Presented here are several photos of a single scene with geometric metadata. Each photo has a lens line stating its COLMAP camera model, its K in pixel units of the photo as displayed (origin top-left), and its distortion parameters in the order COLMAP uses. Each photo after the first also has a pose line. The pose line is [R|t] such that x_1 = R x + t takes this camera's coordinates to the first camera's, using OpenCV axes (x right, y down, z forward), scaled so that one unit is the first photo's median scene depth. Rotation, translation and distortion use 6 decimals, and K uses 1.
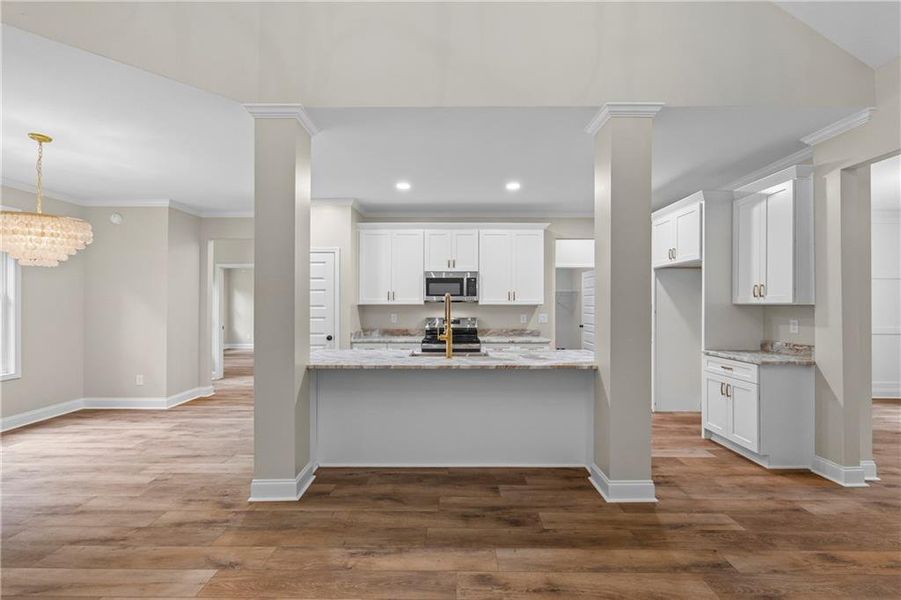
lens RADIAL K [[375.4, 0, 450.5], [0, 375.4, 300.0], [0, 0, 1]] dist [-0.000398, -0.000124]
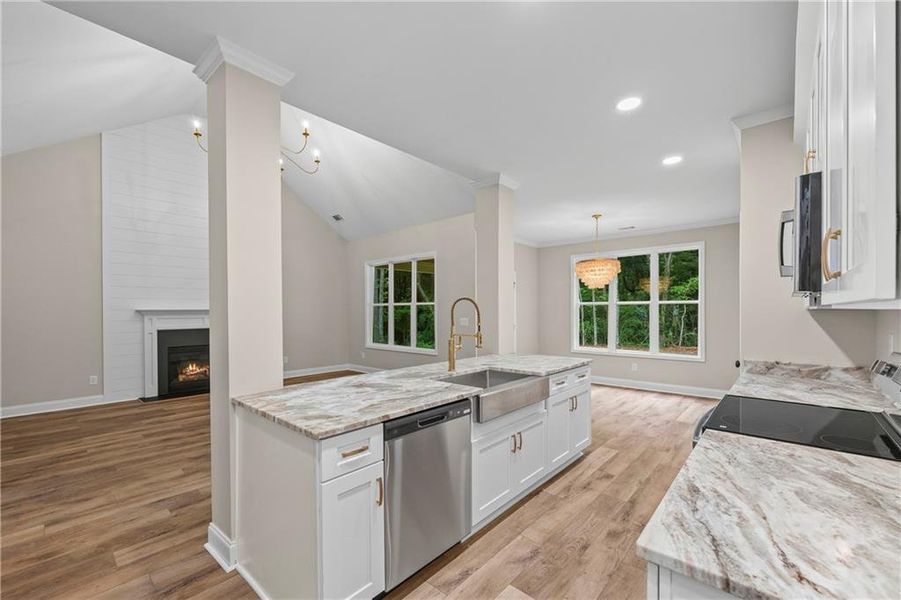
lens RADIAL K [[372.4, 0, 454.2], [0, 372.4, 310.5], [0, 0, 1]] dist [0.000539, 0.000096]
pose [[-0.655809, -0.000562, -0.754927, 0.408353], [0.009261, 0.999918, -0.008789, 0.014546], [0.754870, -0.012755, -0.655750, 0.983371]]
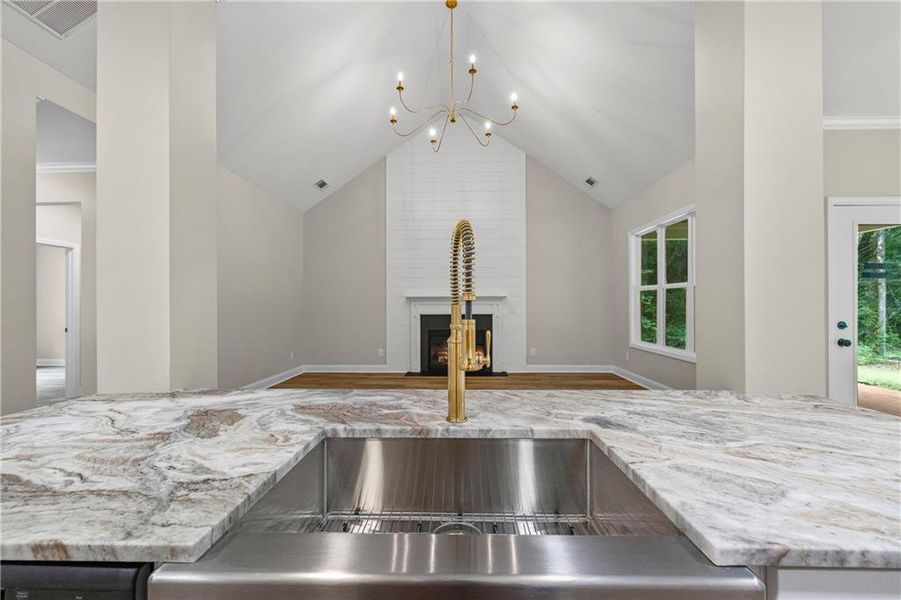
lens RADIAL K [[368.5, 0, 455.5], [0, 368.5, 303.1], [0, 0, 1]] dist [-0.000304, -0.000057]
pose [[-0.999957, -0.000964, 0.009214, -0.007266], [-0.001091, 0.999905, -0.013774, 0.034120], [-0.009200, -0.013784, -0.999863, 0.833853]]
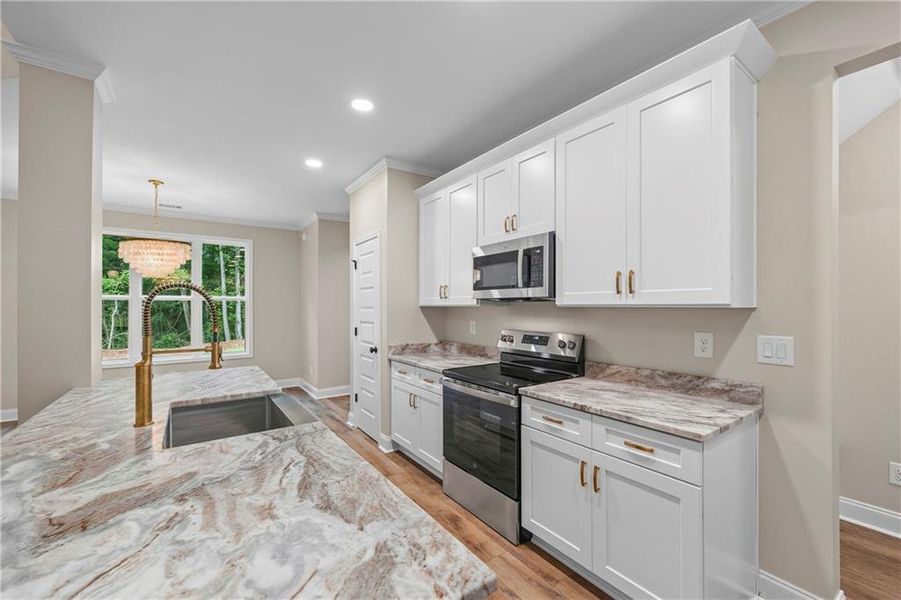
lens RADIAL K [[372.6, 0, 453.1], [0, 372.6, 303.6], [0, 0, 1]] dist [-0.001140, -0.000321]
pose [[0.586217, -0.007860, -0.810116, 0.363264], [0.010404, 0.999944, -0.002174, 0.009787], [0.810087, -0.007154, 0.586266, 0.645004]]
